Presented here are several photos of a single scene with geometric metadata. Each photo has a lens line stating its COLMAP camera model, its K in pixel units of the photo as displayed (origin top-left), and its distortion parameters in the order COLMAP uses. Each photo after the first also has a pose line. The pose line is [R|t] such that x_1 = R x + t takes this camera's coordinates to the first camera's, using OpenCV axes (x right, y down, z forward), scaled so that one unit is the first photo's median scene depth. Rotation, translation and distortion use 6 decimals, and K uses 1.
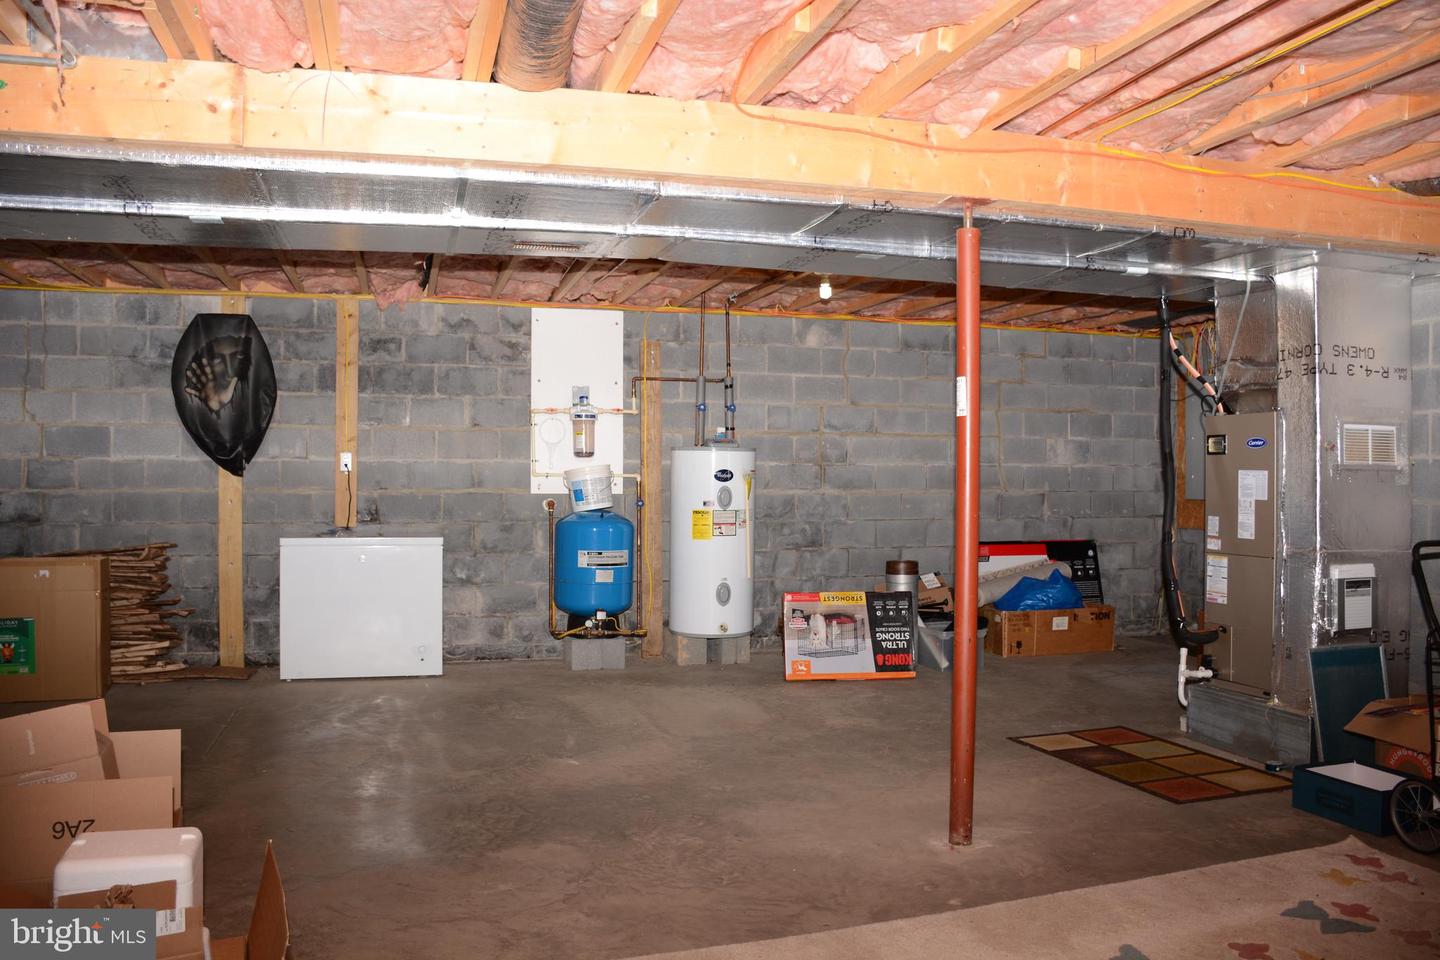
lens RADIAL K [[1144.7, 0, 714.9], [0, 1144.7, 481.3], [0, 0, 1]] dist [-0.080584, -0.000247]
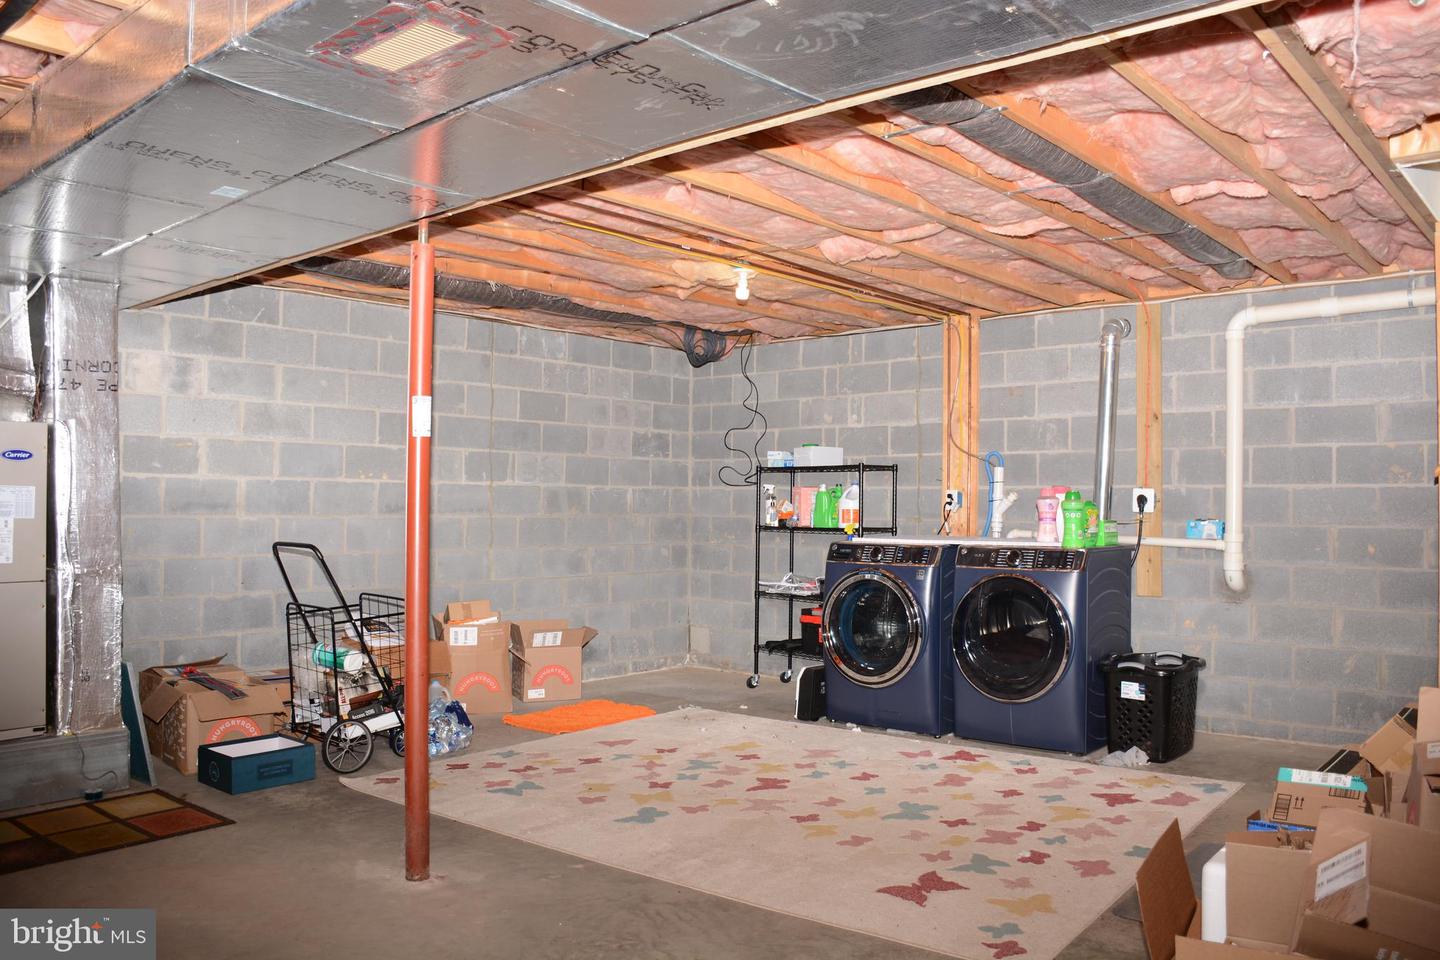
lens RADIAL K [[1144.7, 0, 714.9], [0, 1144.7, 481.3], [0, 0, 1]] dist [-0.080584, -0.000247]
pose [[-0.544084, 0.001106, 0.839030, -0.727784], [-0.003388, 0.999988, -0.003515, -0.015834], [-0.839024, -0.004755, -0.544074, 1.313955]]
